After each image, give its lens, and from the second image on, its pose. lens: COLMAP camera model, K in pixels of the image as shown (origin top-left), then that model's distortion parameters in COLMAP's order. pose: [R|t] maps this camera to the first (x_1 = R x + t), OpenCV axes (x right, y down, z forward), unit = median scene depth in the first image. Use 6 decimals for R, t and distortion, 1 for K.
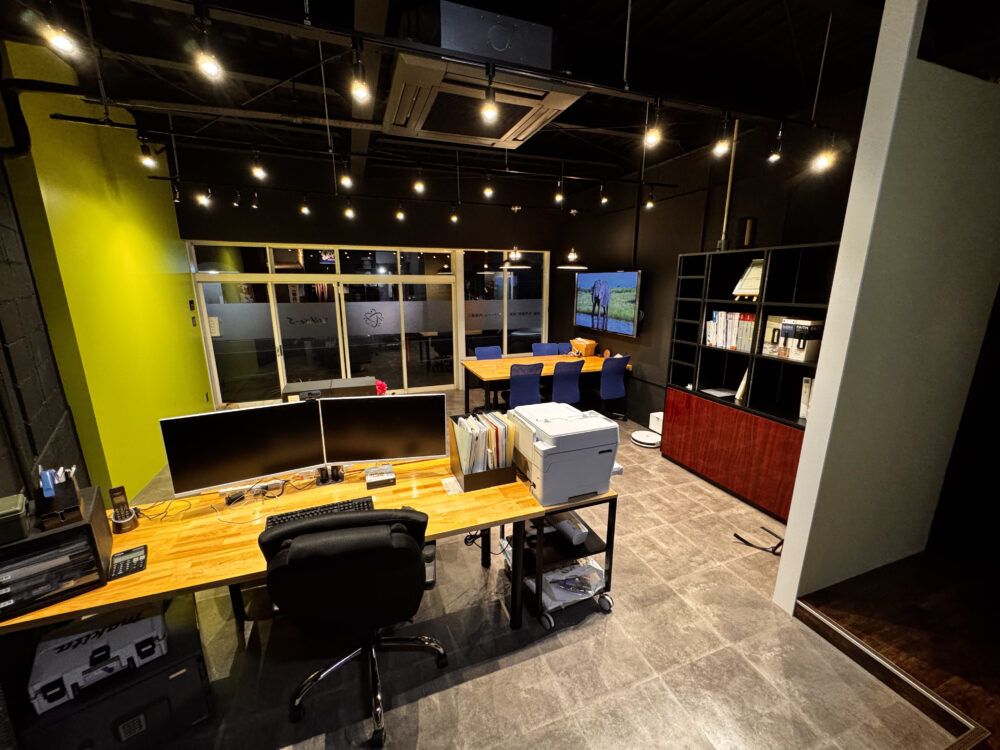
lens RADIAL K [[395.3, 0, 500.0], [0, 395.3, 375.0], [0, 0, 1]] dist [-0.000679, -0.000066]
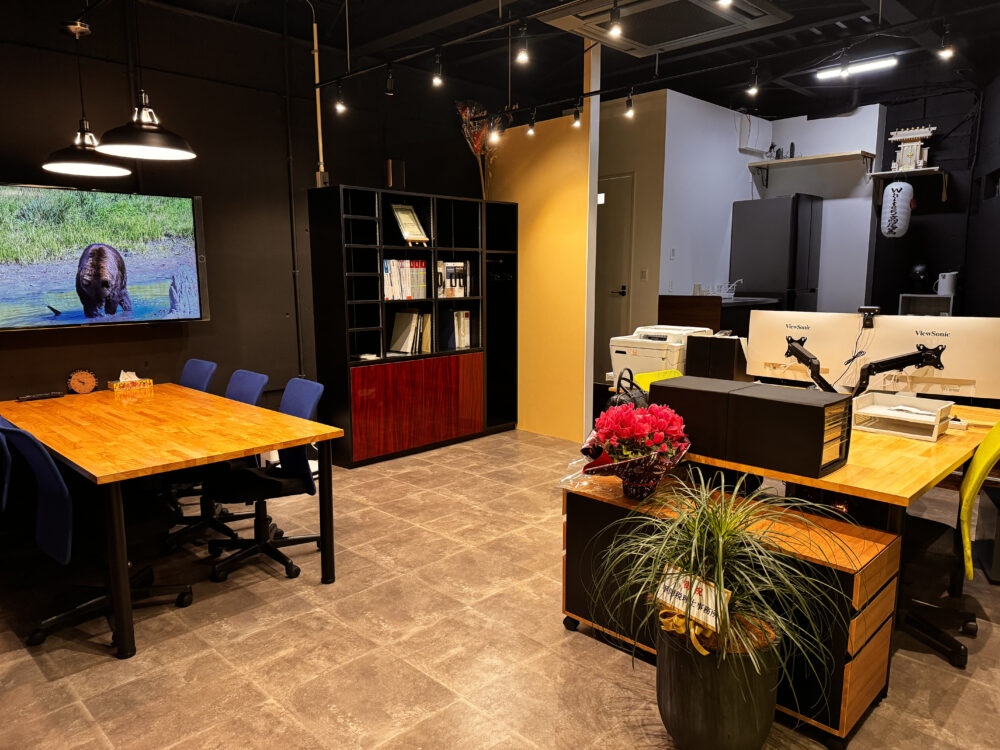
lens RADIAL K [[706.4, 0, 502.2], [0, 706.4, 385.9], [0, 0, 1]] dist [0.057931, -0.056901]
pose [[-0.433446, -0.148865, 0.888799, -1.049655], [0.204045, 0.944437, 0.257692, -0.265175], [-0.877776, 0.293050, -0.378987, 1.544768]]
